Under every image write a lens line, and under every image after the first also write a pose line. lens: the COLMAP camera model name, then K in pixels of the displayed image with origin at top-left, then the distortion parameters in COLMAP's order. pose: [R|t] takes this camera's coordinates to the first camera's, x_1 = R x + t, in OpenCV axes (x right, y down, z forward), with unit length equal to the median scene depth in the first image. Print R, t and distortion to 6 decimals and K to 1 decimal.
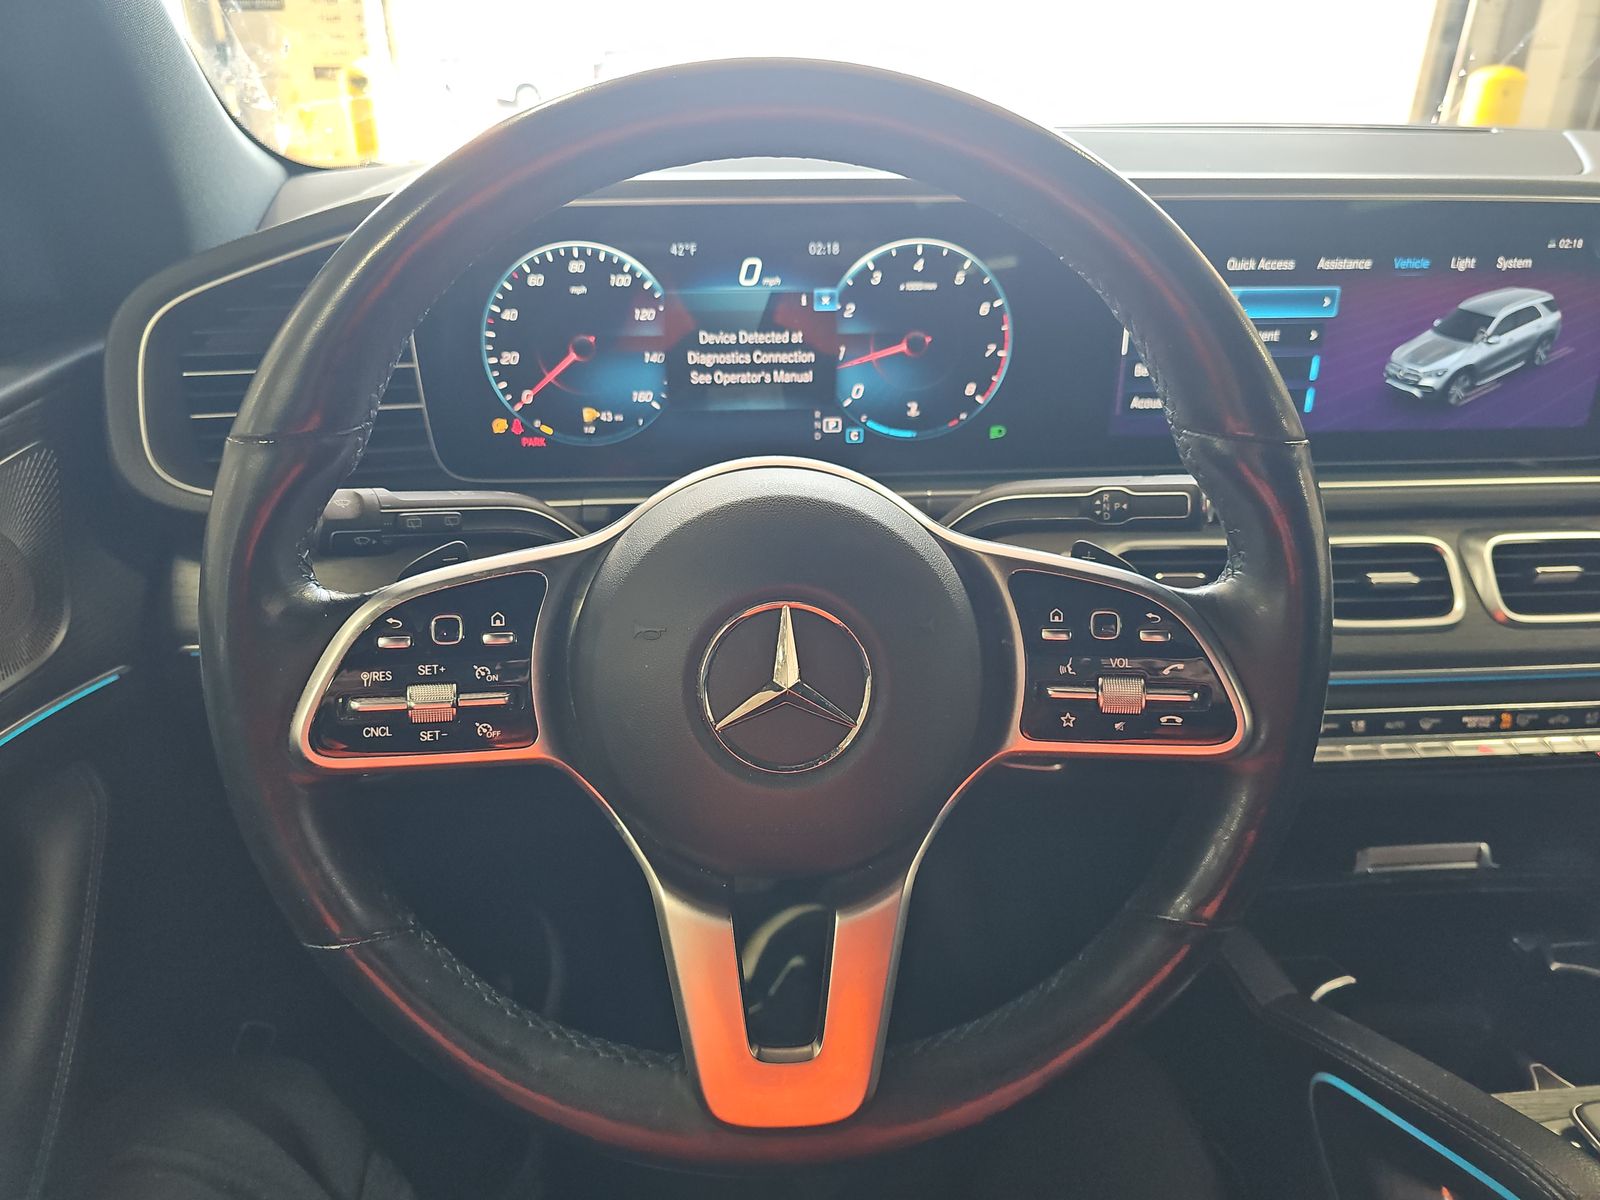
lens RADIAL K [[1126.0, 0, 800.0], [0, 1126.0, 600.0], [0, 0, 1]] dist [-0.004543, -0.007267]
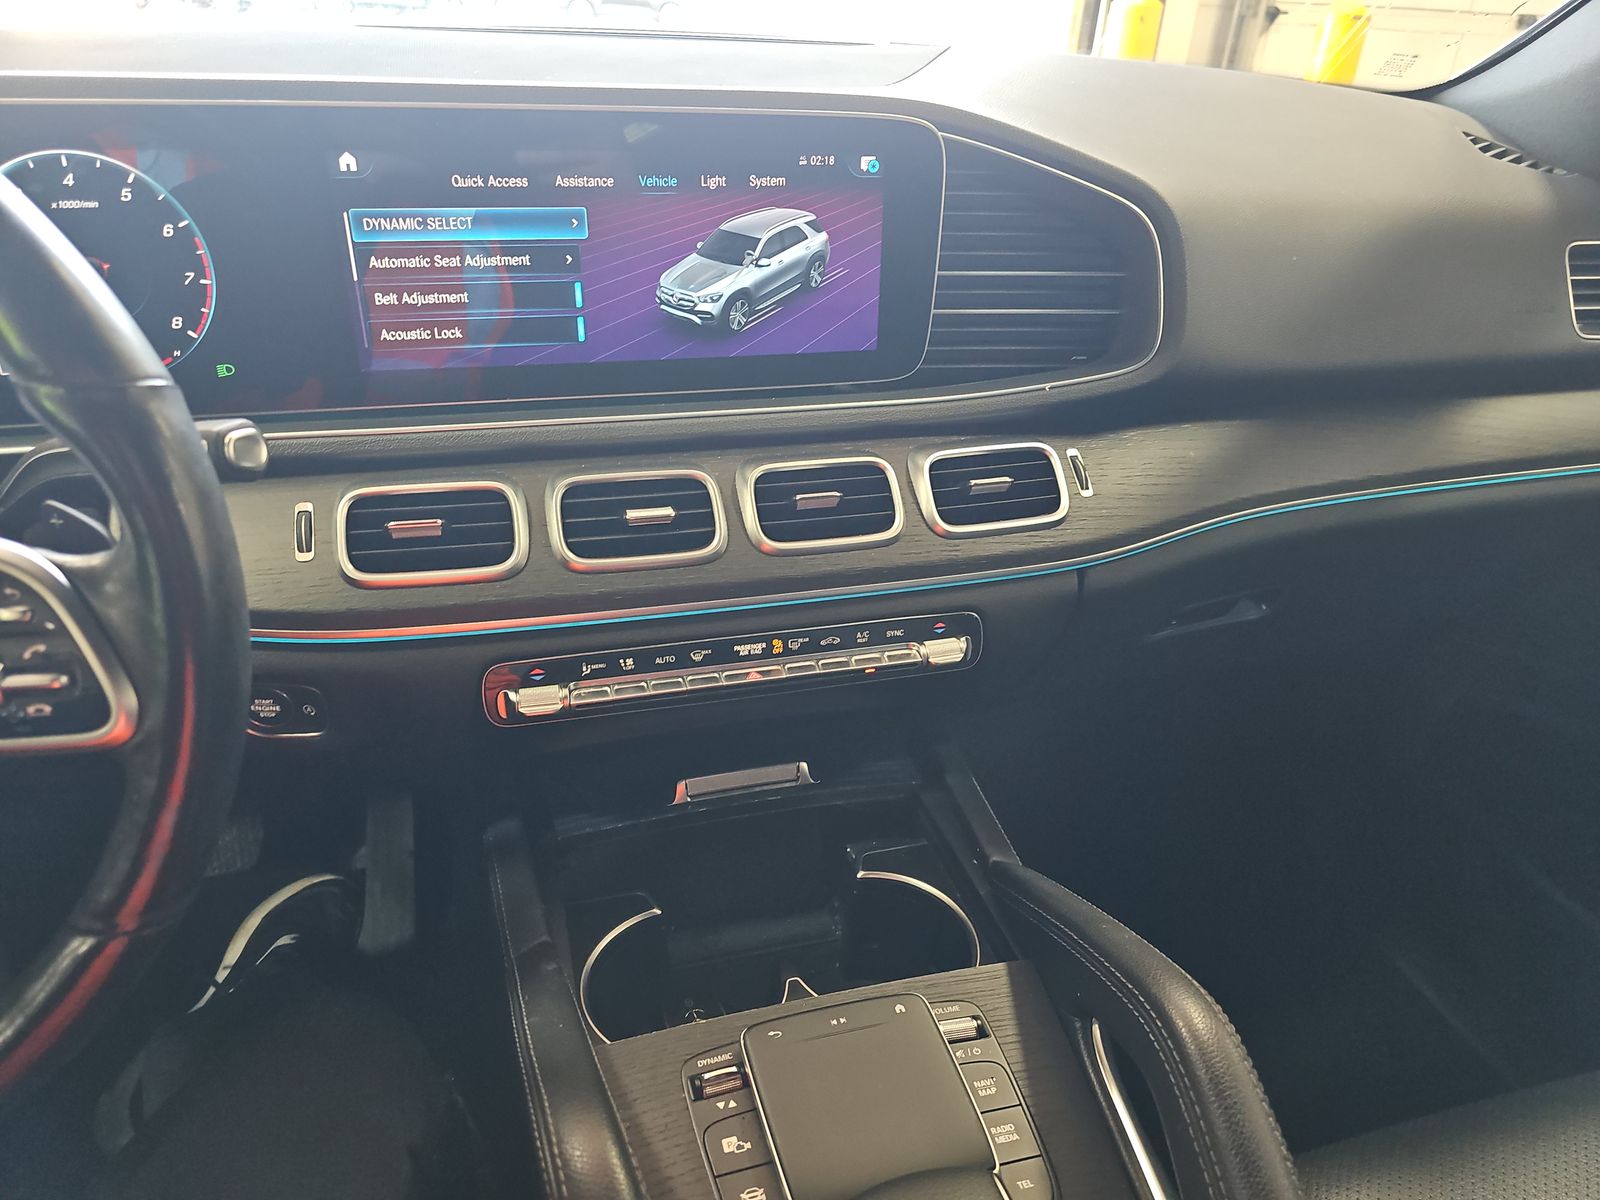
lens RADIAL K [[1088.0, 0, 800.0], [0, 1088.0, 600.0], [0, 0, 1]] dist [0.078355, -0.072716]
pose [[0.980428, -0.068414, 0.184607, 0.455748], [0.054226, 0.995251, 0.080841, -0.012805], [-0.189261, -0.069248, 0.979482, 0.031031]]
